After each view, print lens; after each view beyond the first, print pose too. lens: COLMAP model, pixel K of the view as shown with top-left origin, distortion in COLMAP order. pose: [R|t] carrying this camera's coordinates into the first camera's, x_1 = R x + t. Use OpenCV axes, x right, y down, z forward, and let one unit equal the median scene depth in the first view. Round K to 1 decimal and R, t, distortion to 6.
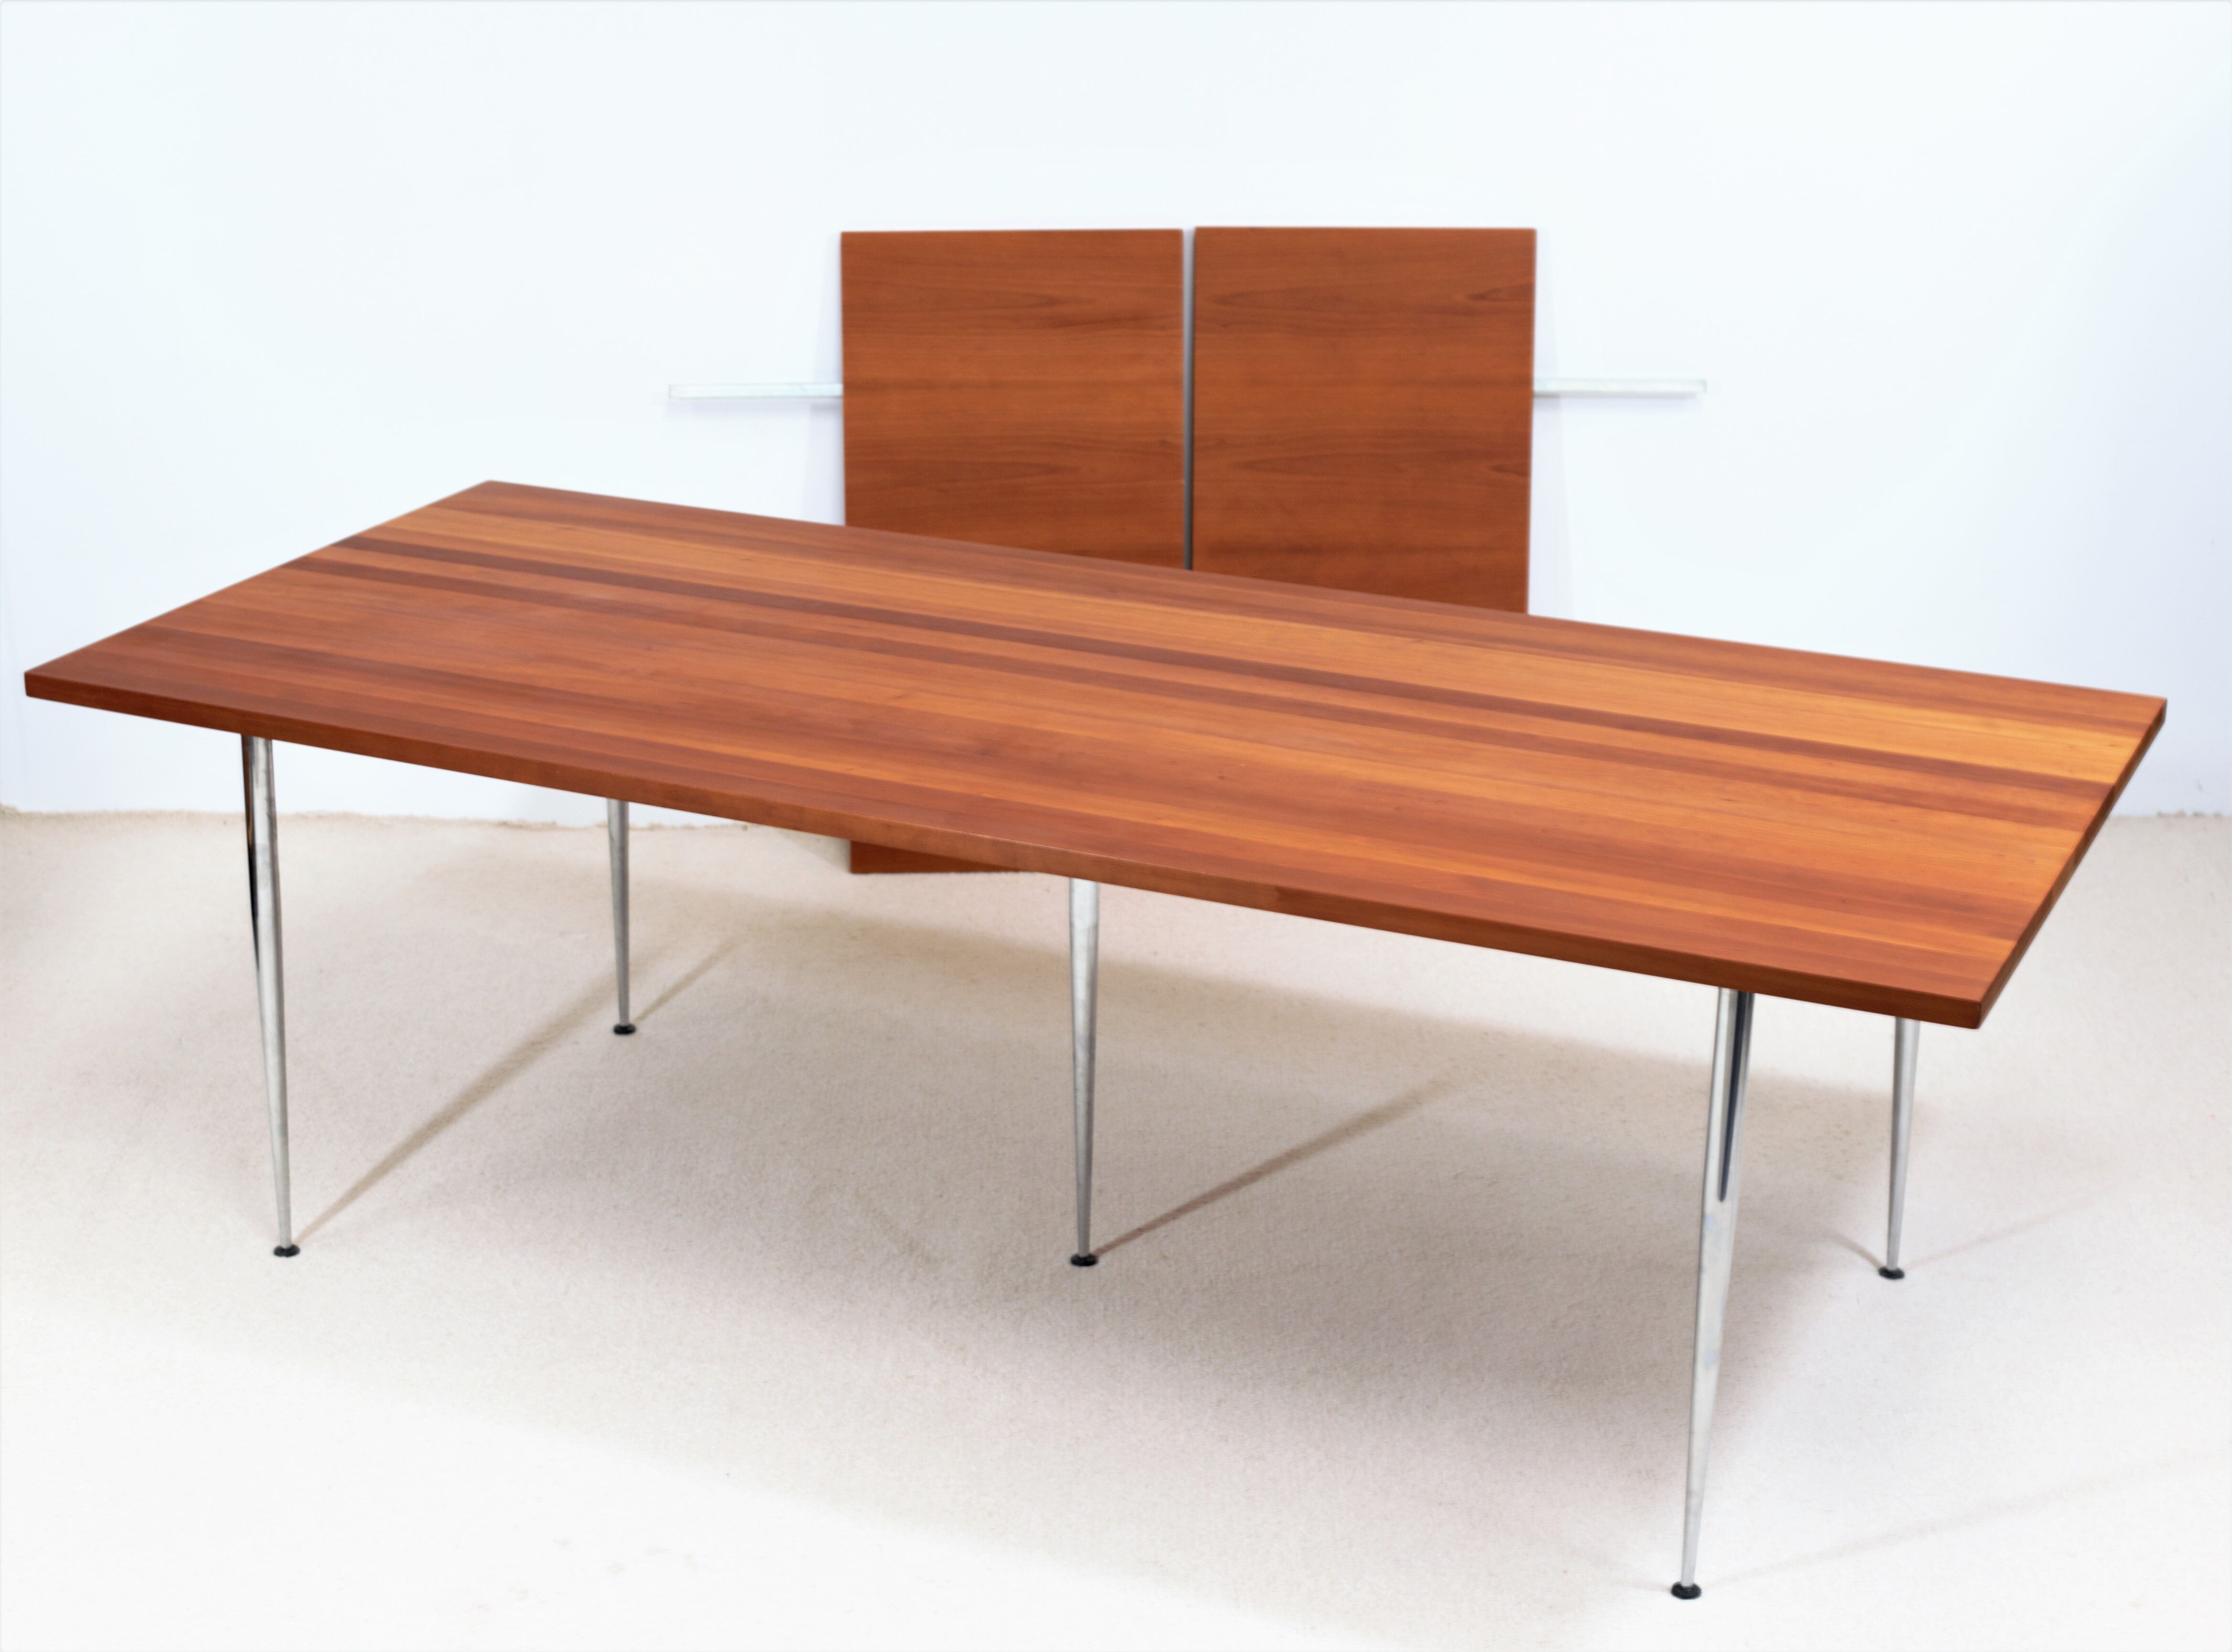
lens RADIAL K [[3767.4, 0, 1121.1], [0, 3767.4, 748.5], [0, 0, 1]] dist [-0.110312, -0.051298]
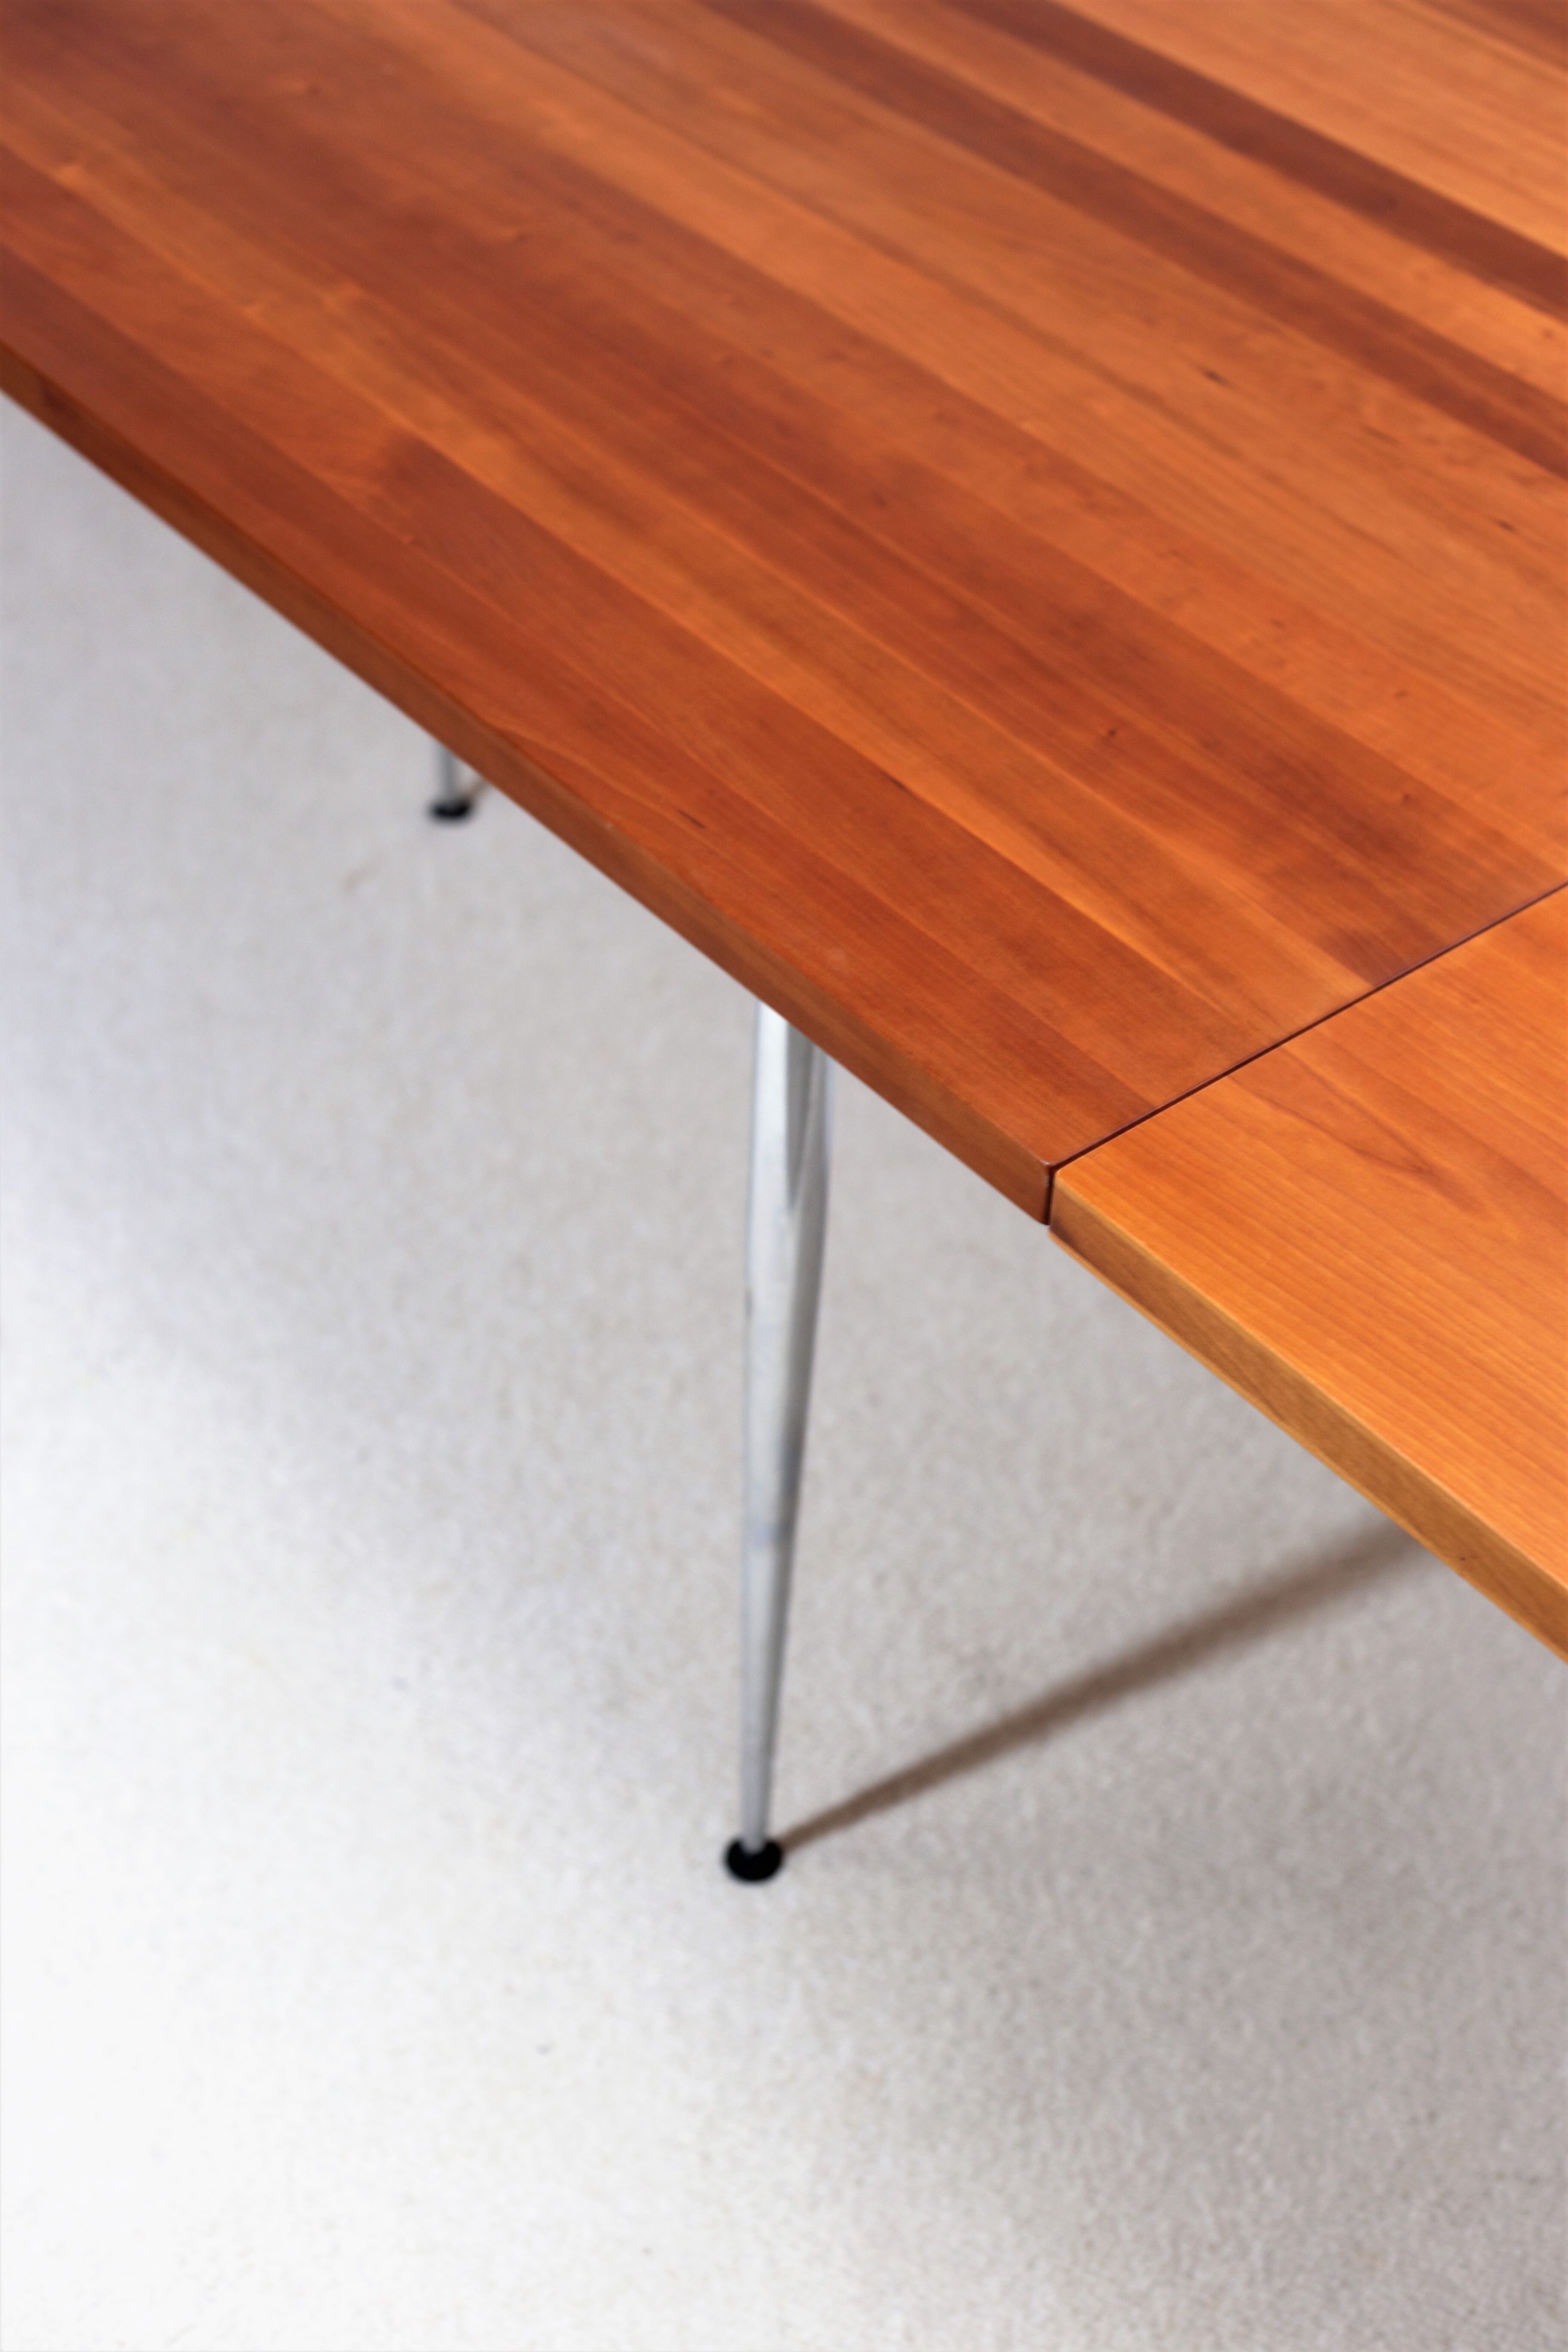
lens RADIAL K [[3473.0, 0, 784.0], [0, 3473.0, 1176.0], [0, 0, 1]] dist [-0.084588, -0.127588]
pose [[0.894366, 0.305577, -0.326700, 0.235865], [-0.153888, 0.895919, 0.416711, -0.053587], [0.420034, -0.322416, 0.848304, 0.512777]]
